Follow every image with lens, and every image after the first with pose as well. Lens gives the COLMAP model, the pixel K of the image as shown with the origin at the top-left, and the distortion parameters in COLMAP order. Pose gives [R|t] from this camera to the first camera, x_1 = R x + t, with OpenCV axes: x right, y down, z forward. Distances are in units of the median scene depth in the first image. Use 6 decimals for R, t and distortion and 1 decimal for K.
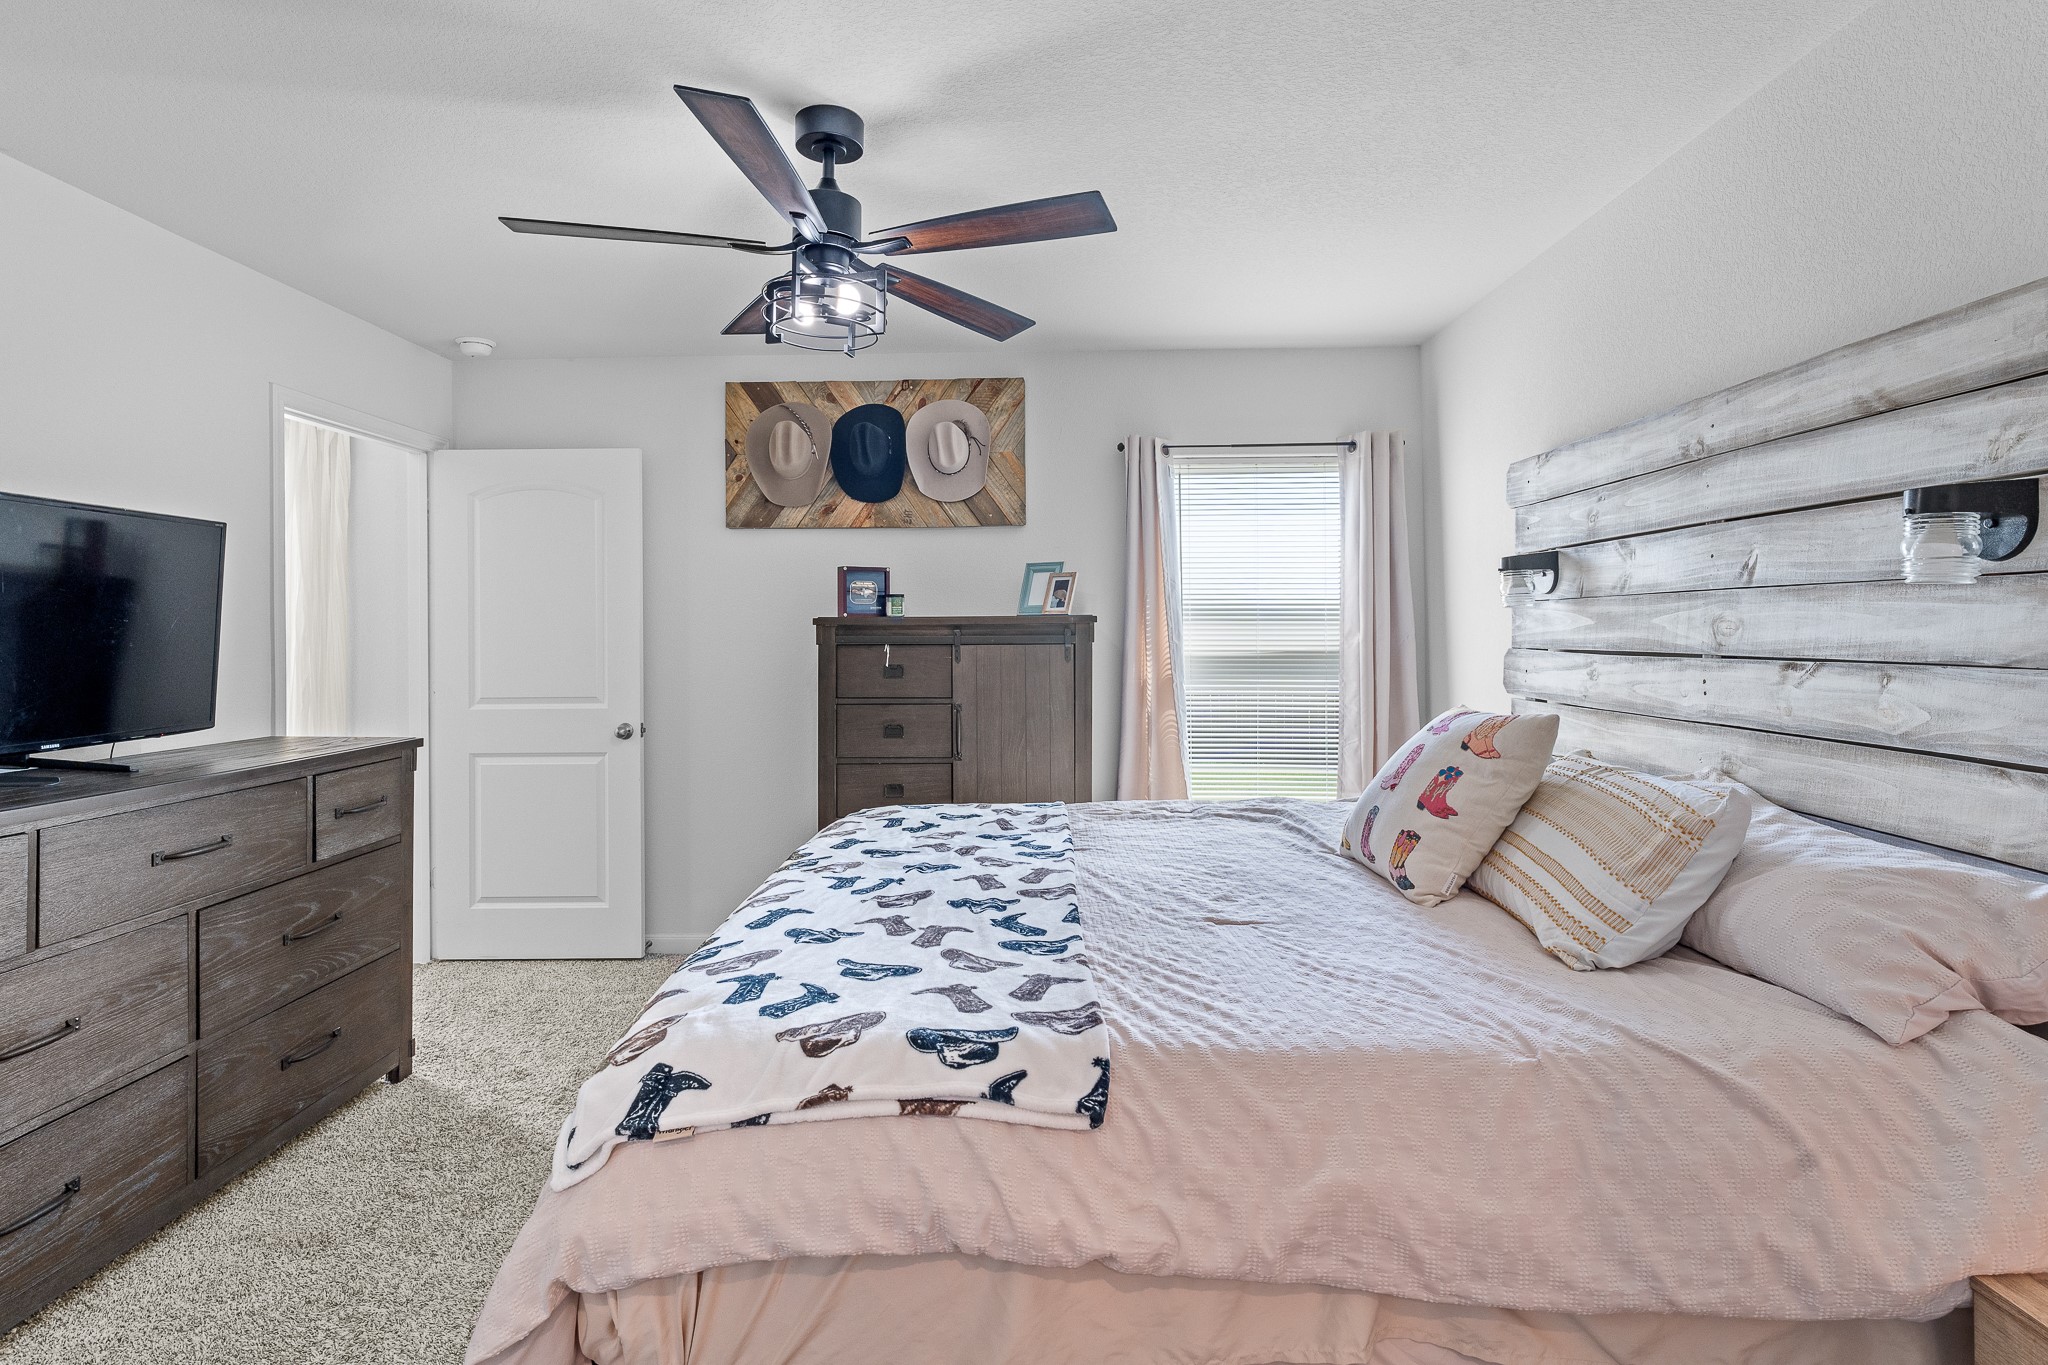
lens RADIAL K [[972.8, 0, 1024.0], [0, 972.8, 682.5], [0, 0, 1]] dist [-0.002274, -0.000568]
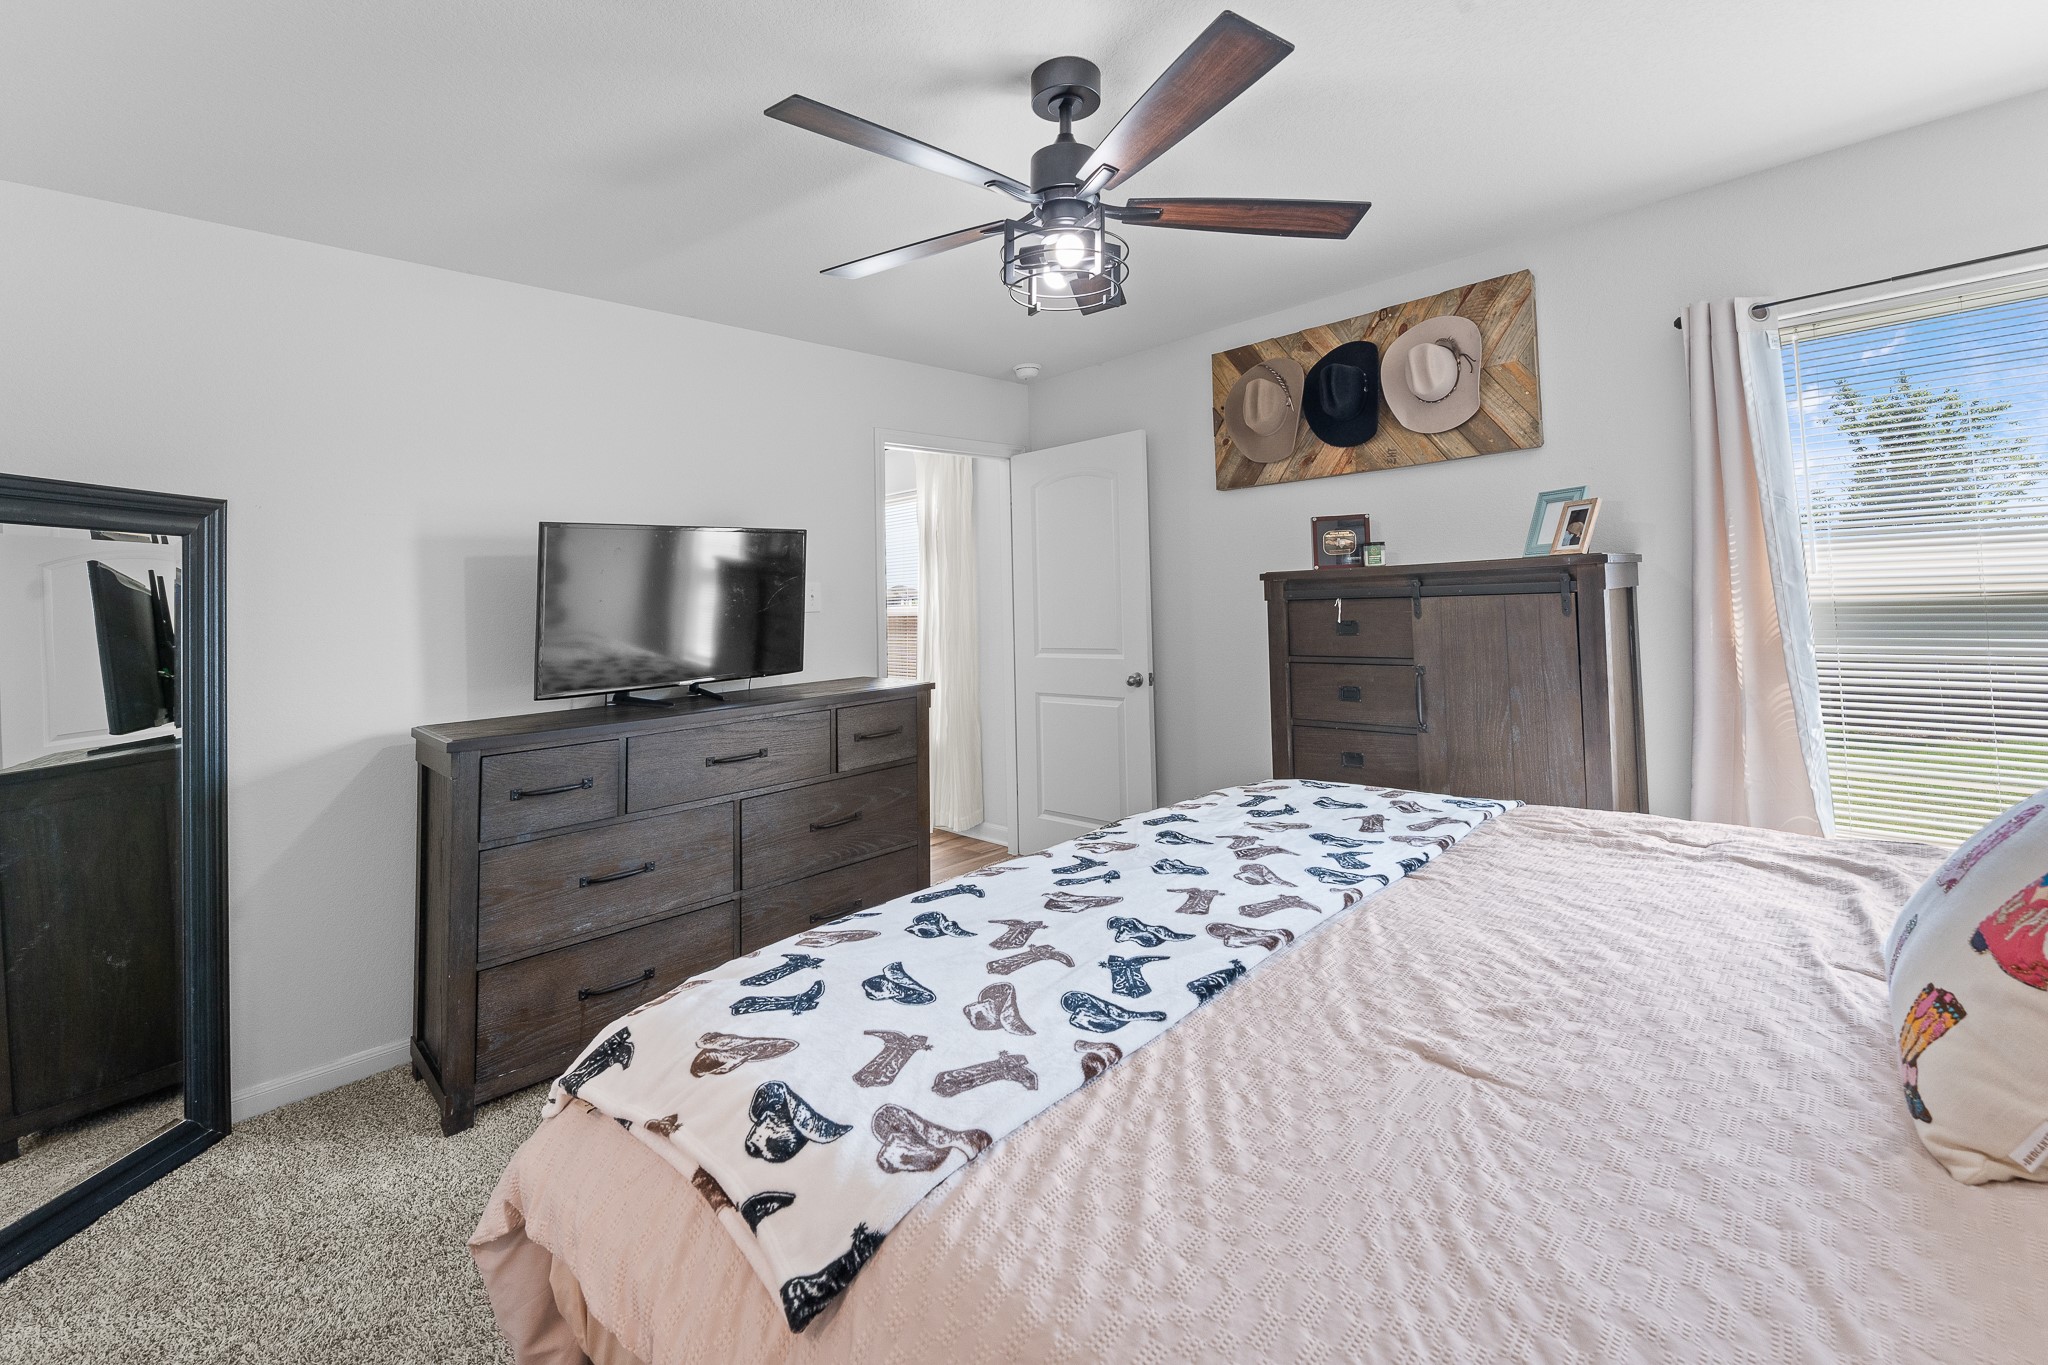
lens RADIAL K [[853.8, 0, 1025.2], [0, 853.8, 587.9], [0, 0, 1]] dist [-0.000635, -0.000116]
pose [[0.721277, -0.031802, -0.691916, 0.203177], [0.001898, 0.999032, -0.043939, -0.014312], [0.692644, 0.030379, 0.720639, 0.213322]]
